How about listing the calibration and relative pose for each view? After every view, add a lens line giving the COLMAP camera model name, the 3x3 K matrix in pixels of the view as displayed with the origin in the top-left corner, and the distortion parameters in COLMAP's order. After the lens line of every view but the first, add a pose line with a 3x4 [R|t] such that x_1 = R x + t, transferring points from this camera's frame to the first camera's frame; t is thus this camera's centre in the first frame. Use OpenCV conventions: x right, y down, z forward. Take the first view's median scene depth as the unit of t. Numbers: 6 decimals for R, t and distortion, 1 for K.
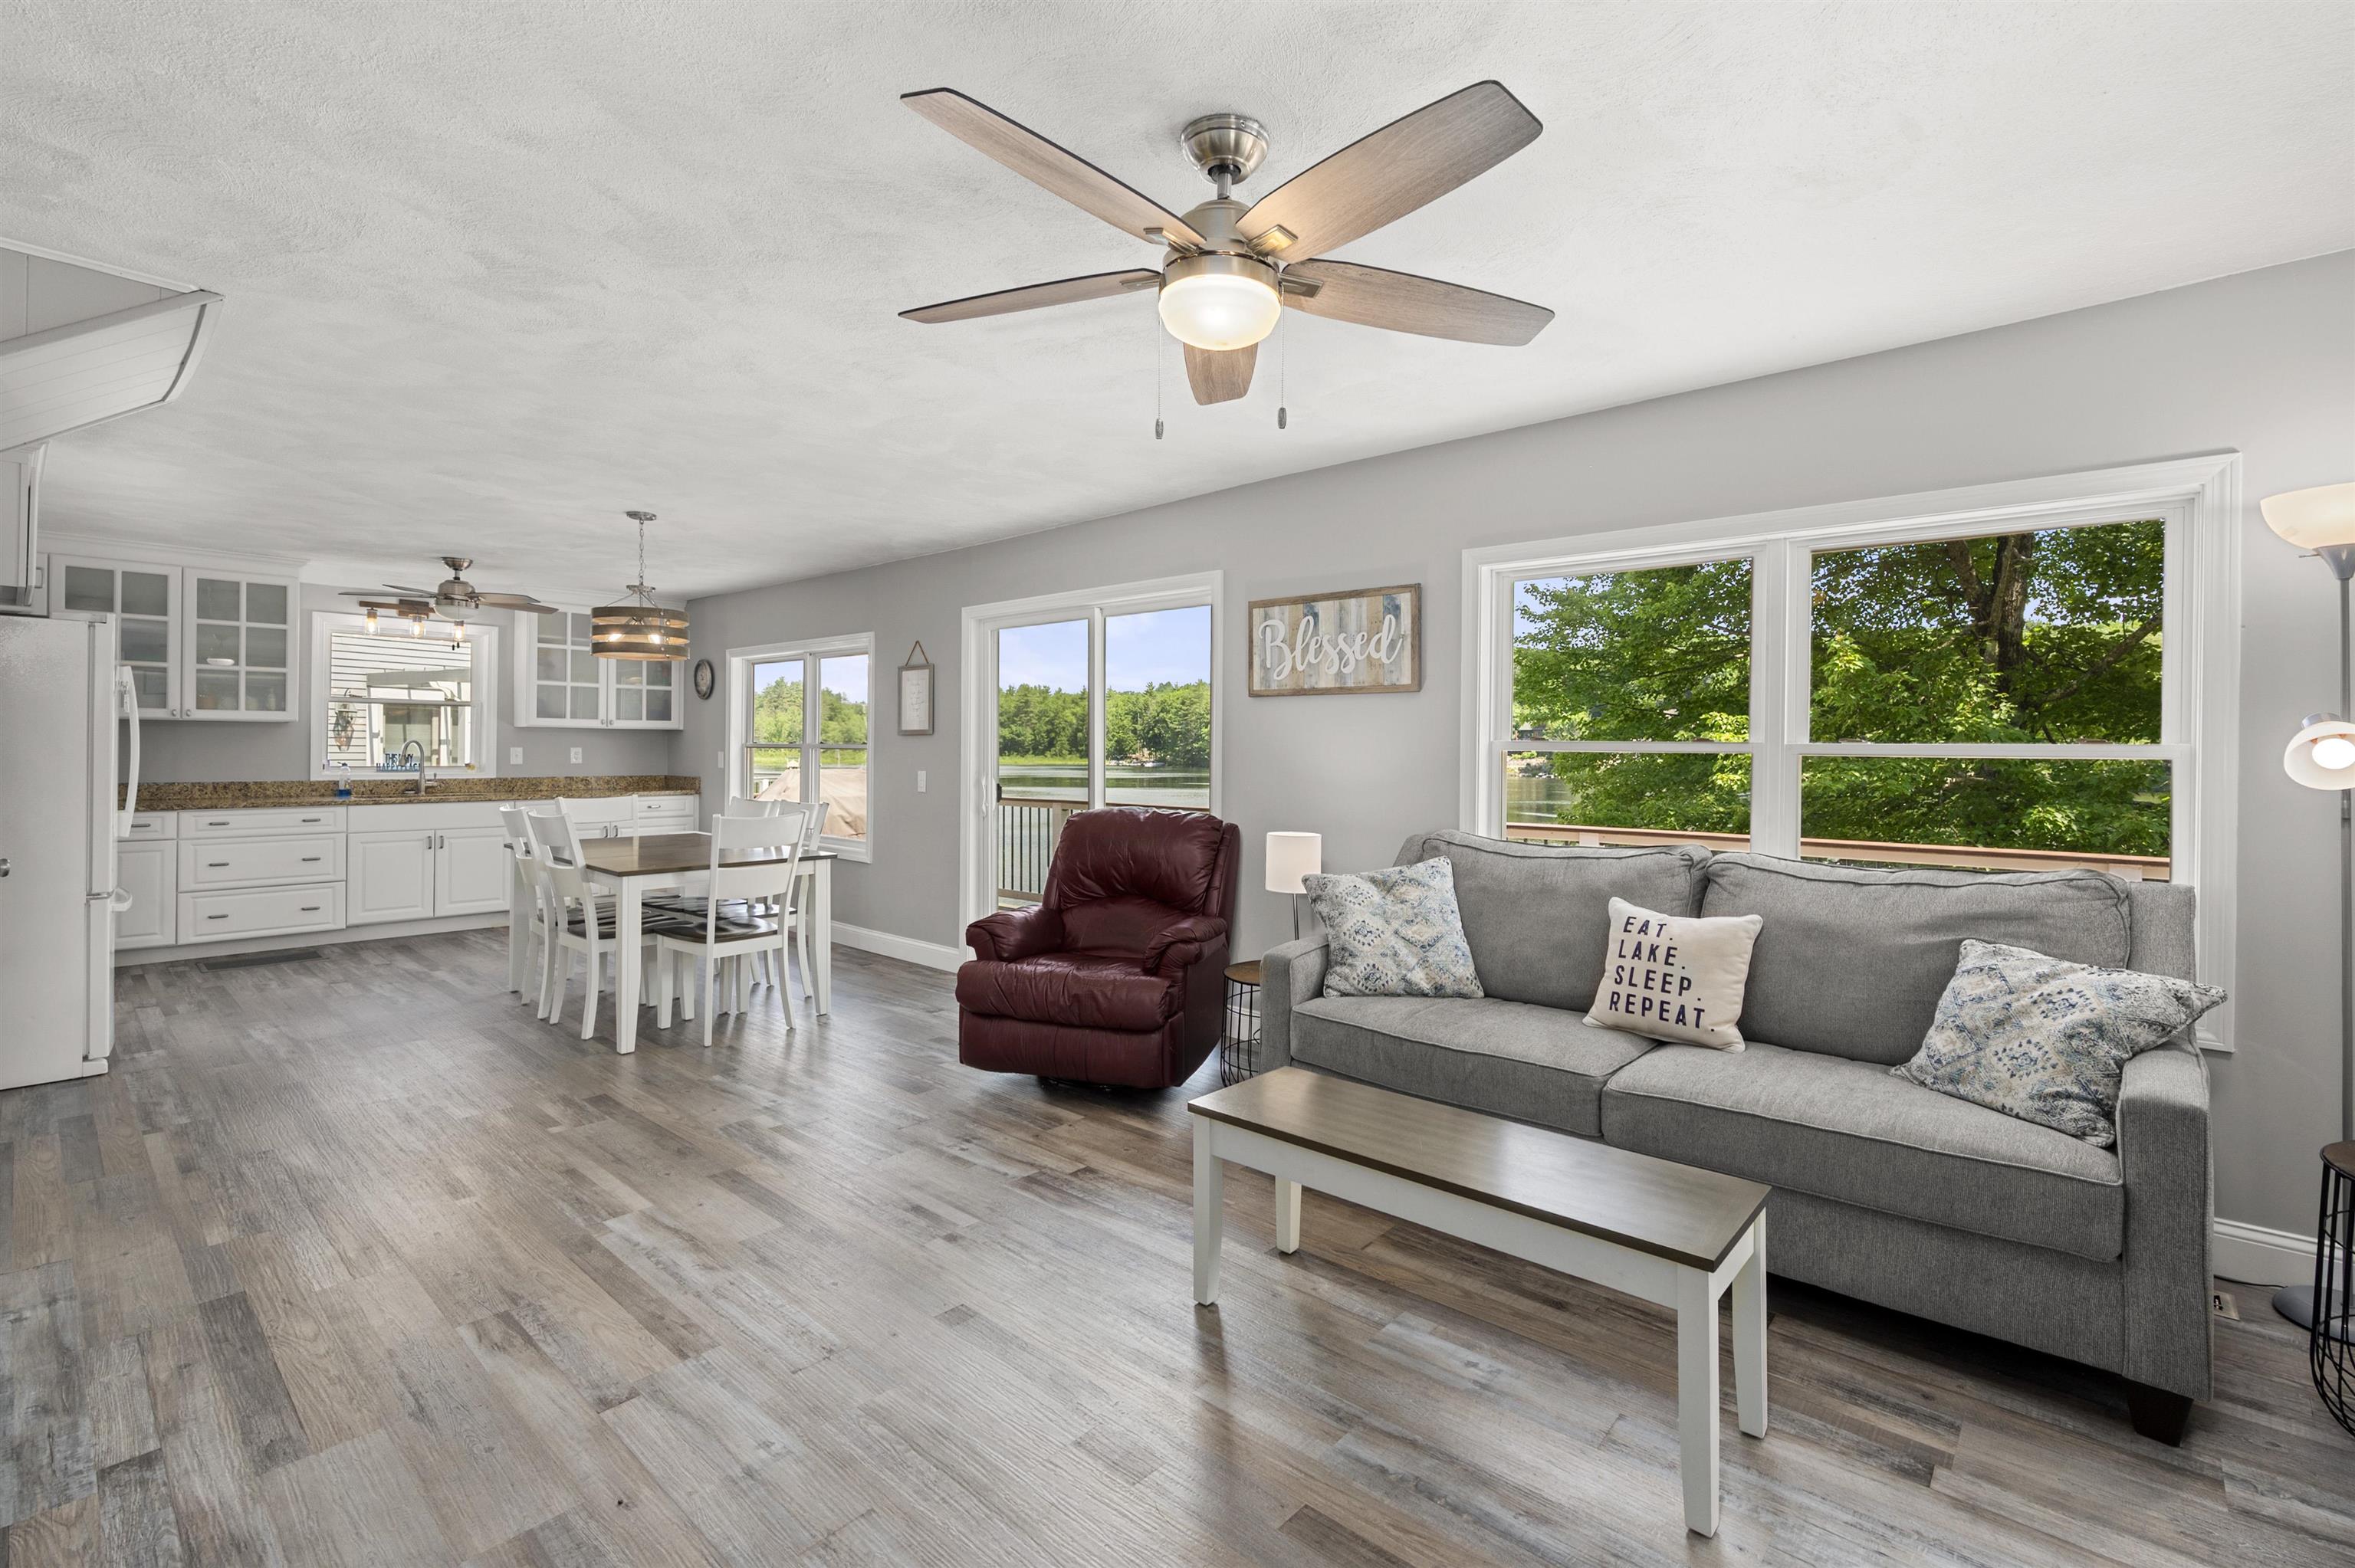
lens RADIAL K [[1045.1, 0, 1191.7], [0, 1045.1, 751.2], [0, 0, 1]] dist [-0.002662, 0.001178]
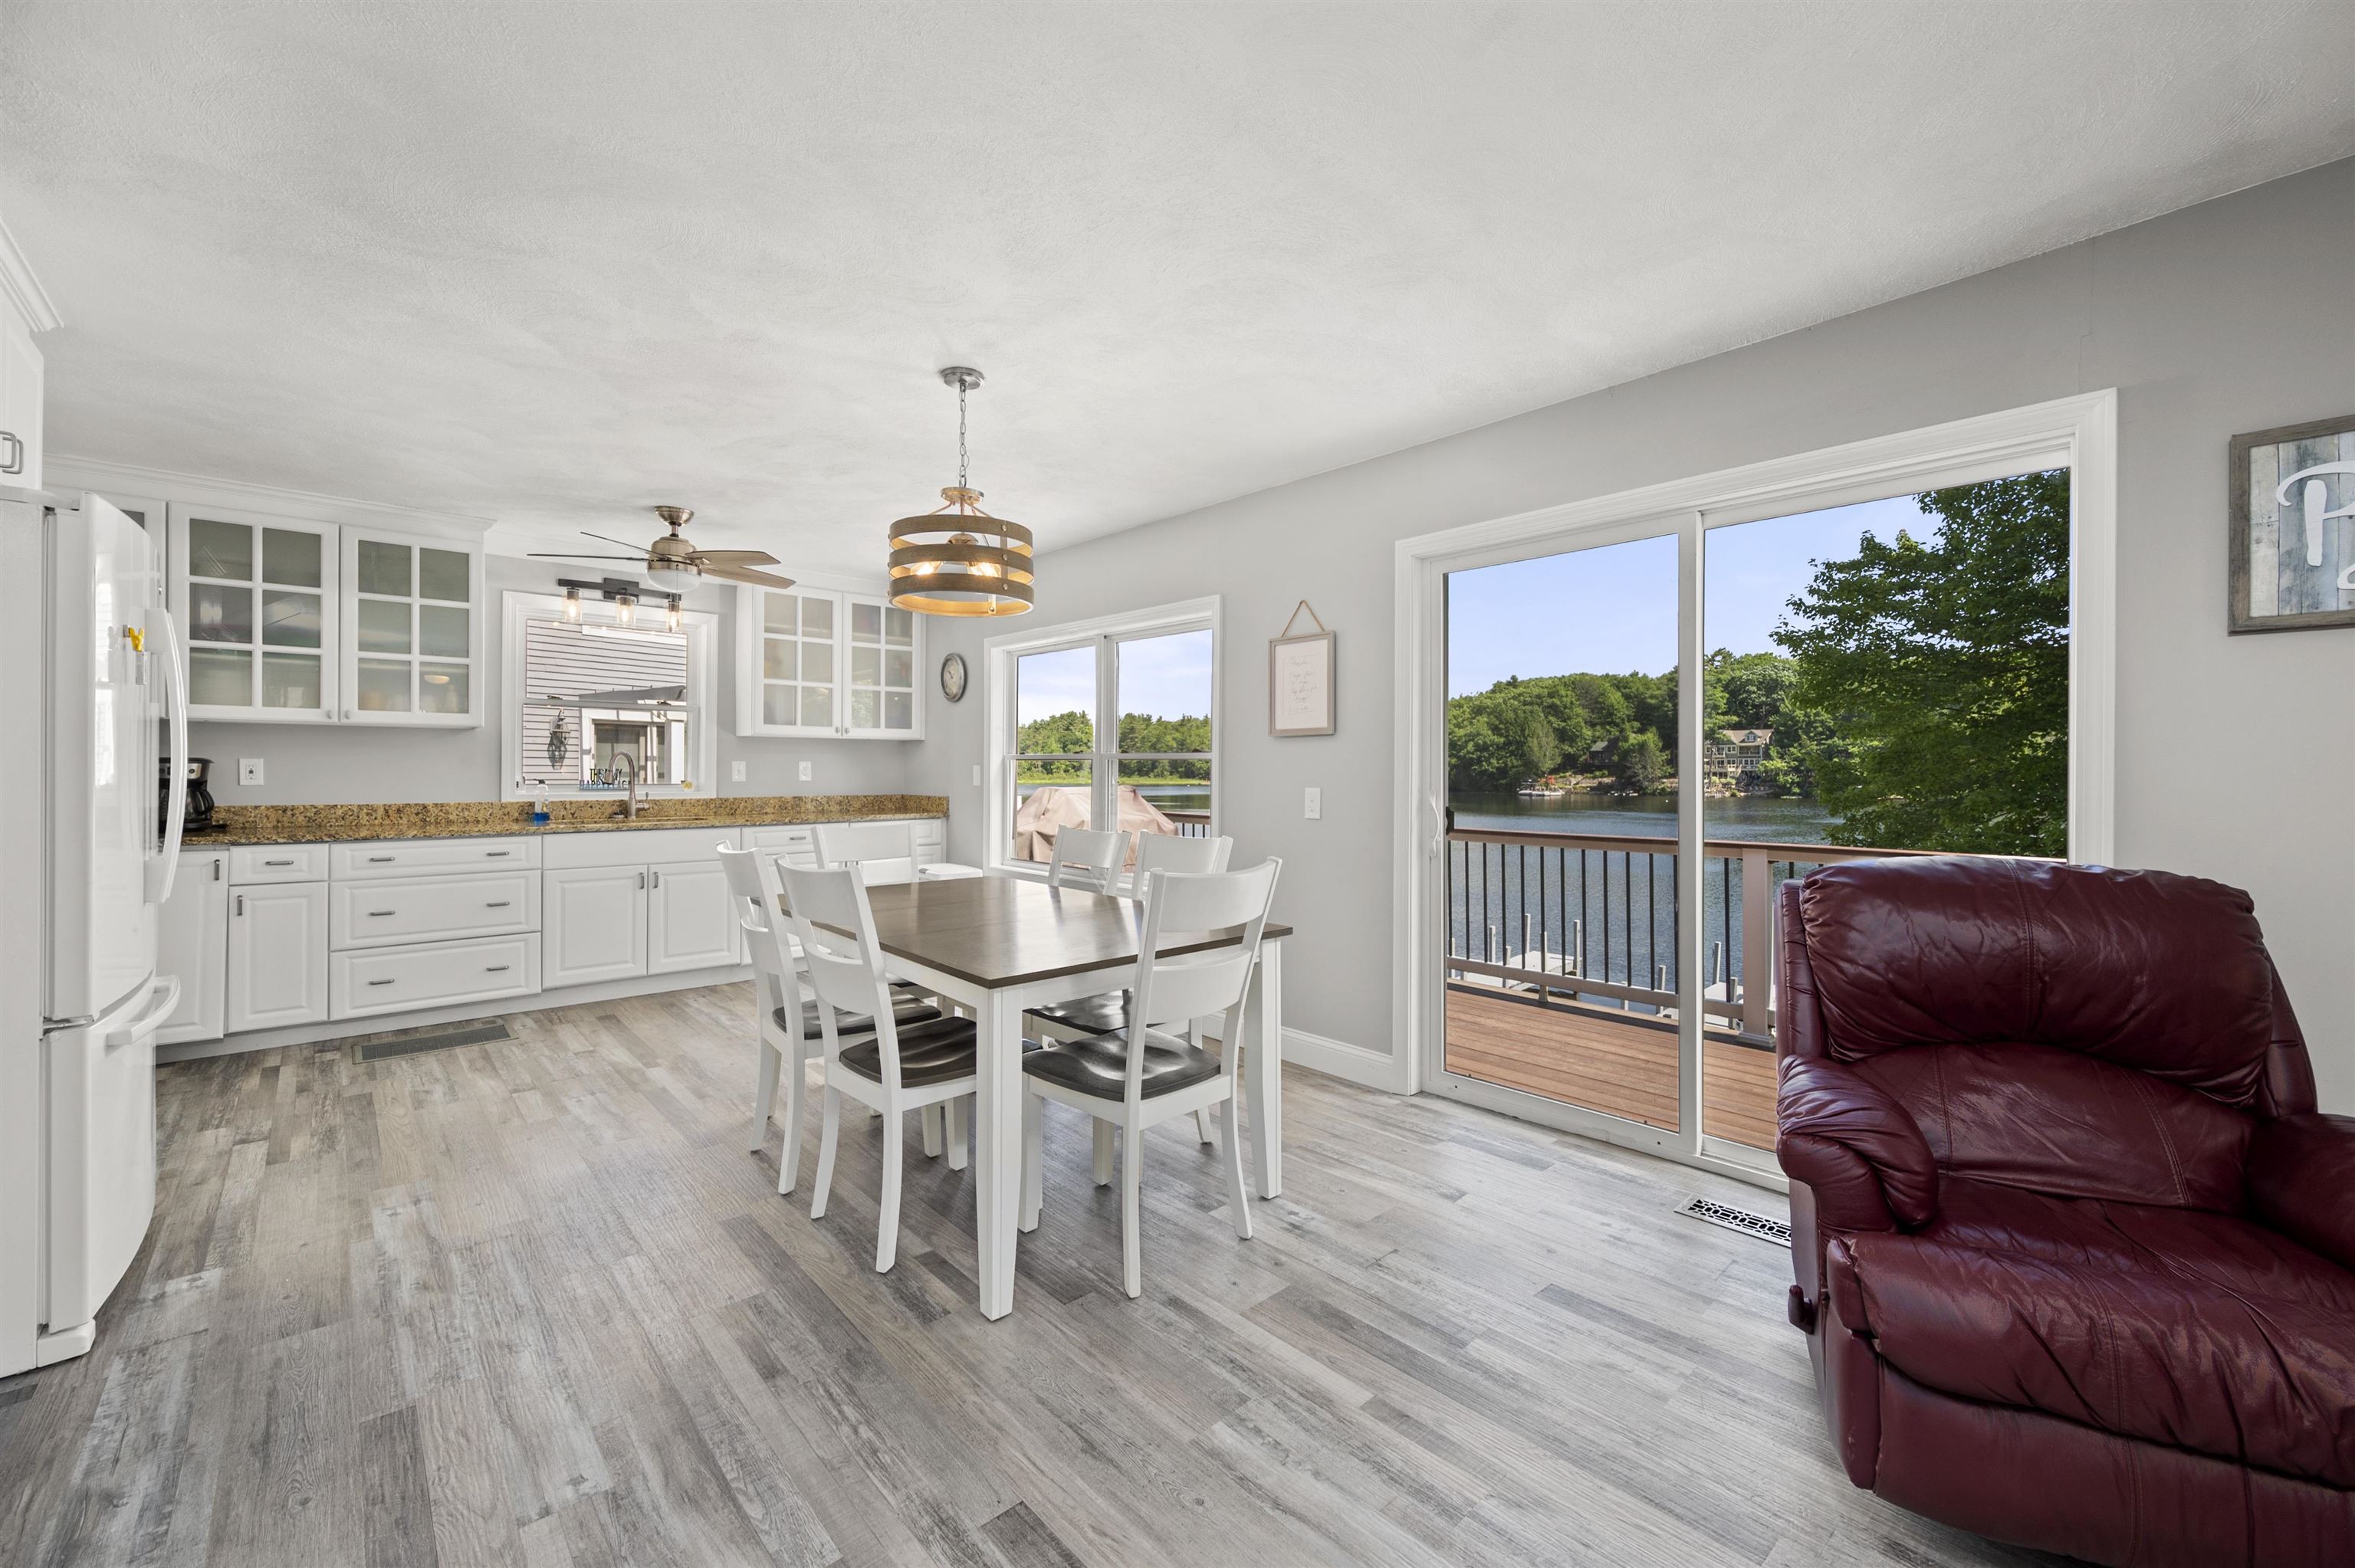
lens RADIAL K [[936.4, 0, 1184.1], [0, 936.4, 771.5], [0, 0, 1]] dist [0.000842, -0.000382]
pose [[0.994959, -0.003880, -0.100210, -0.292170], [0.003816, 0.999992, -0.000822, 0.008660], [0.100213, 0.000435, 0.994966, 0.392334]]
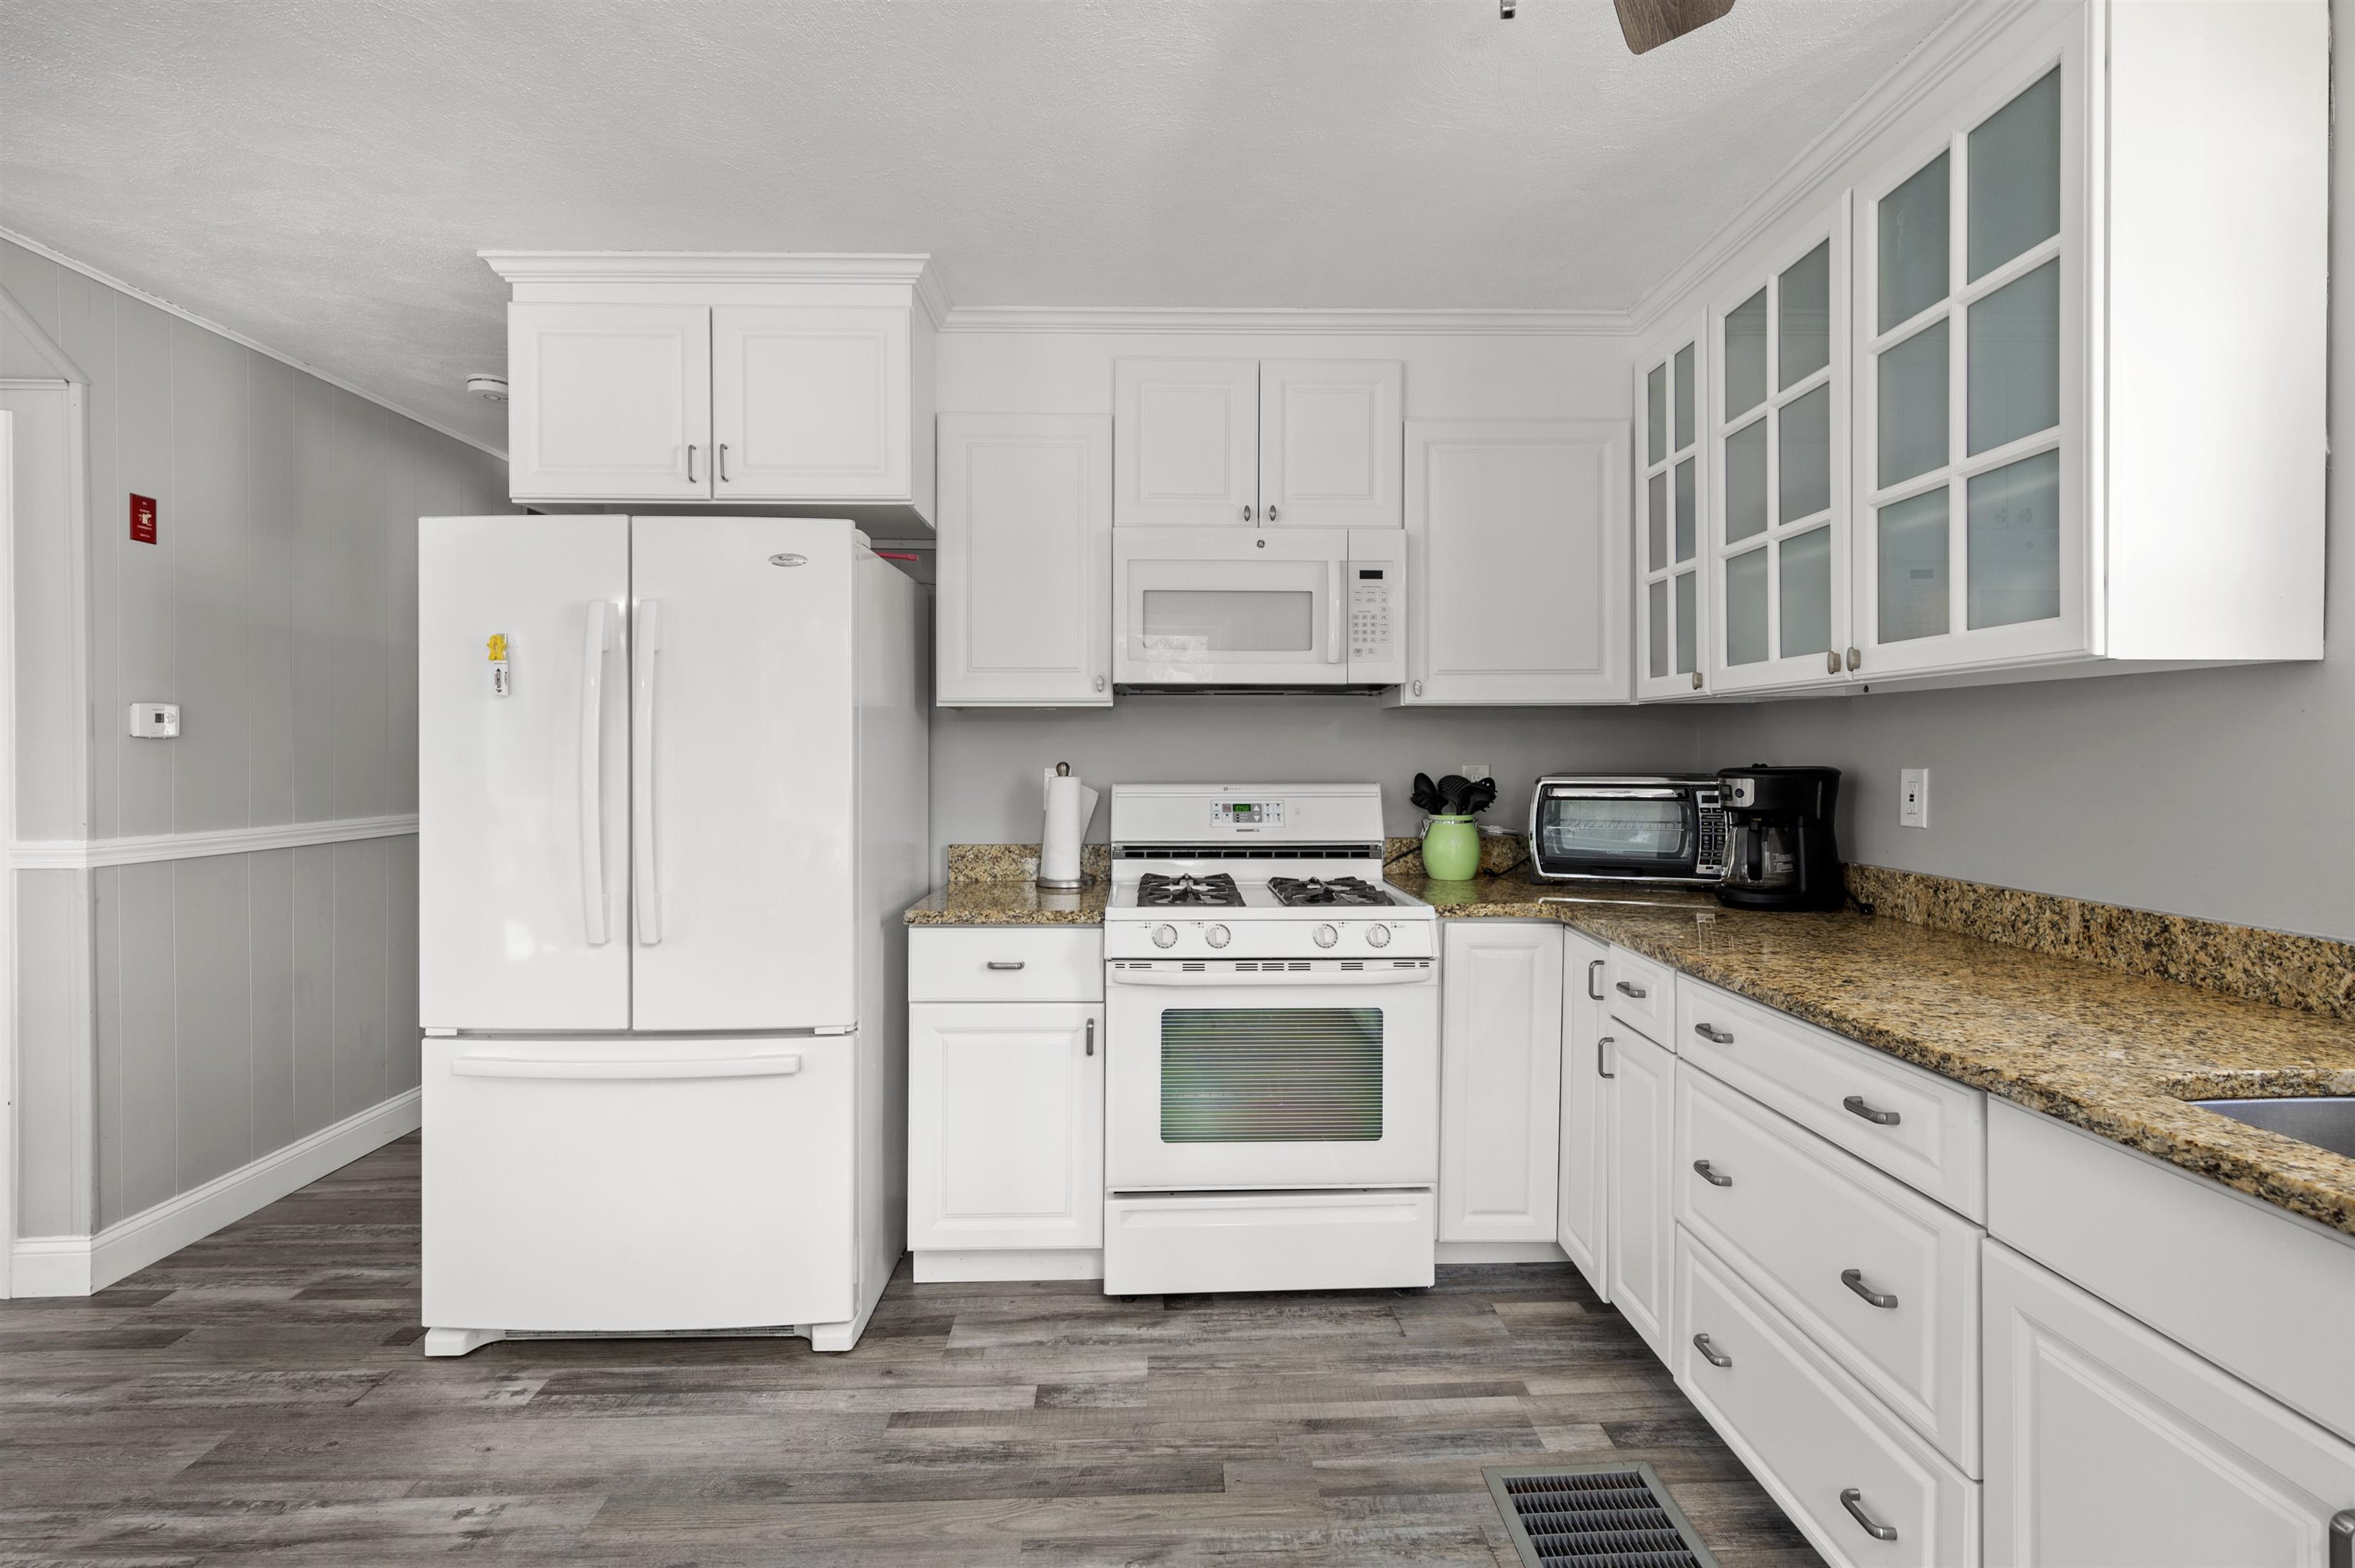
lens RADIAL K [[1197.3, 0, 1297.8], [0, 1197.3, 754.5], [0, 0, 1]] dist [-0.004842, 0.002432]
pose [[-0.723406, -0.007216, -0.690386, -0.630765], [-0.008266, 0.999964, -0.001790, -0.007044], [0.690374, 0.004412, -0.723439, 1.189559]]
